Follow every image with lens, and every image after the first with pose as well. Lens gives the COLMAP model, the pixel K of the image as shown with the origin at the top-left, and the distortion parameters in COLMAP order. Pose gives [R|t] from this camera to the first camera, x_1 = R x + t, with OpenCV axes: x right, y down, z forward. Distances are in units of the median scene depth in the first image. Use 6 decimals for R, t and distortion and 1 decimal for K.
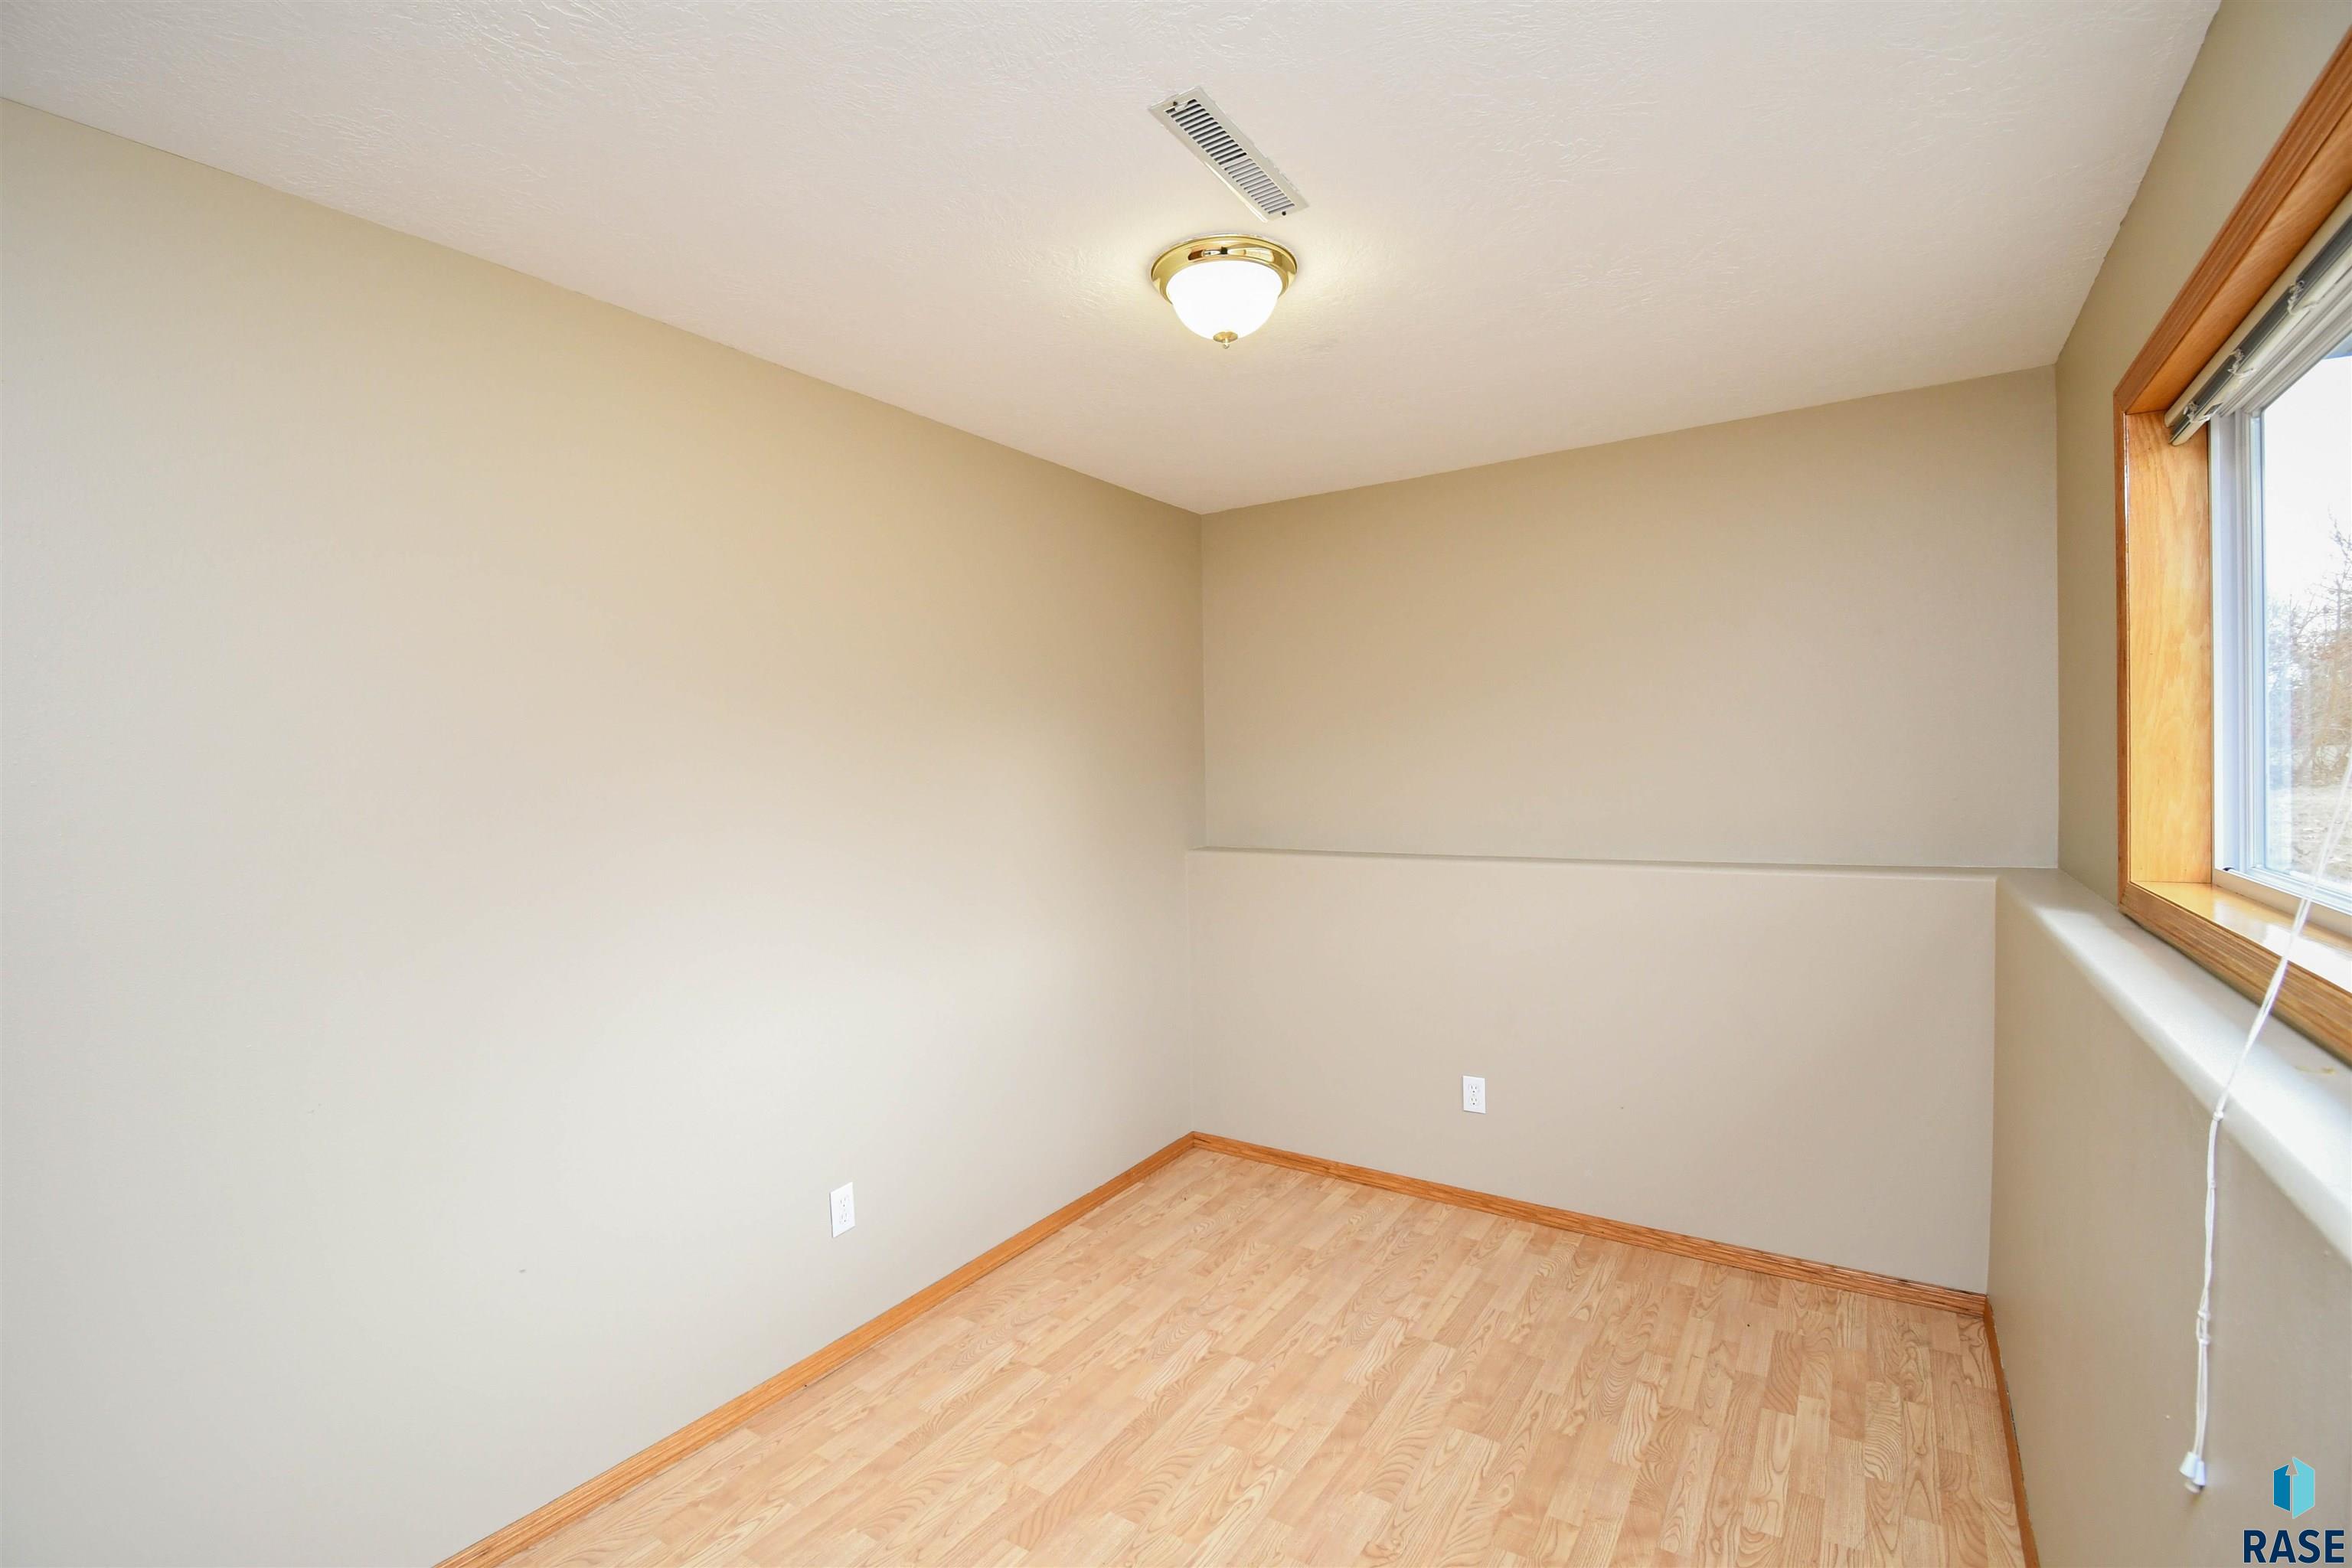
lens RADIAL K [[1042.8, 0, 1163.3], [0, 1042.8, 781.7], [0, 0, 1]] dist [0.008478, -0.019812]
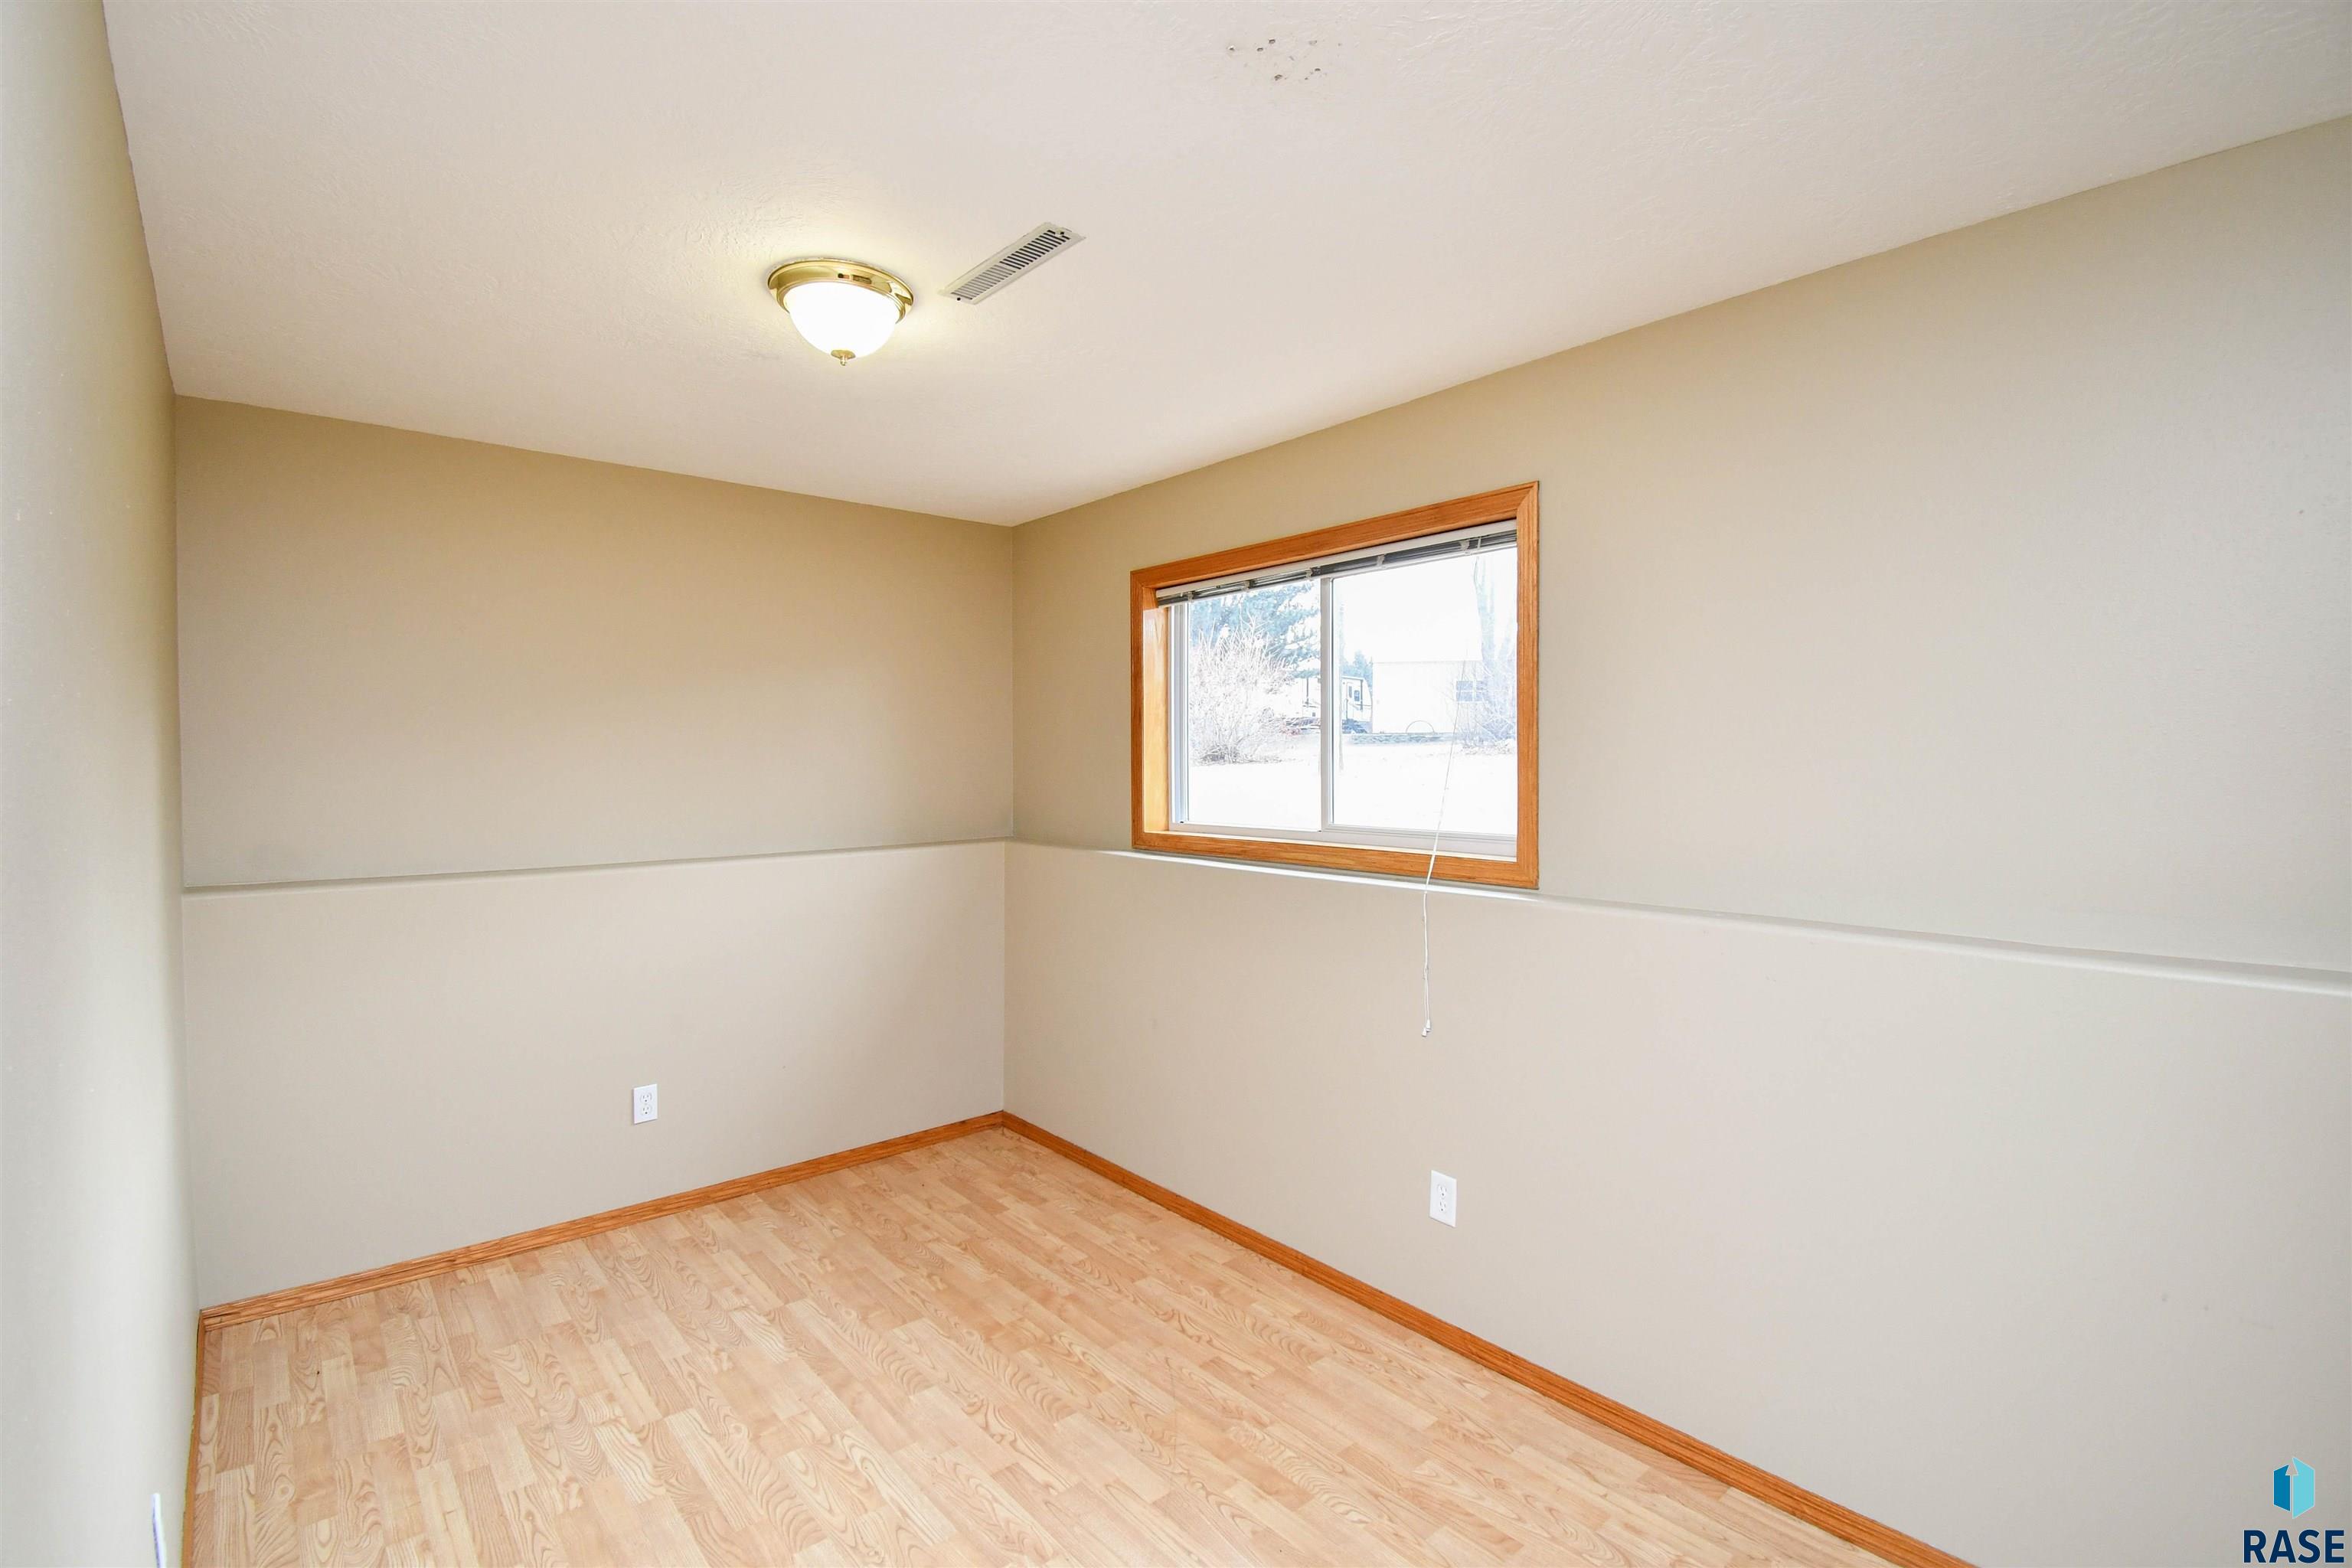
lens RADIAL K [[1042.8, 0, 1190.8], [0, 1042.8, 776.0], [0, 0, 1]] dist [0.008478, -0.019812]
pose [[0.273920, -0.000508, 0.961752, -0.635515], [0.020355, 0.999779, -0.005269, 0.007785], [-0.961537, 0.021020, 0.273870, 0.285777]]
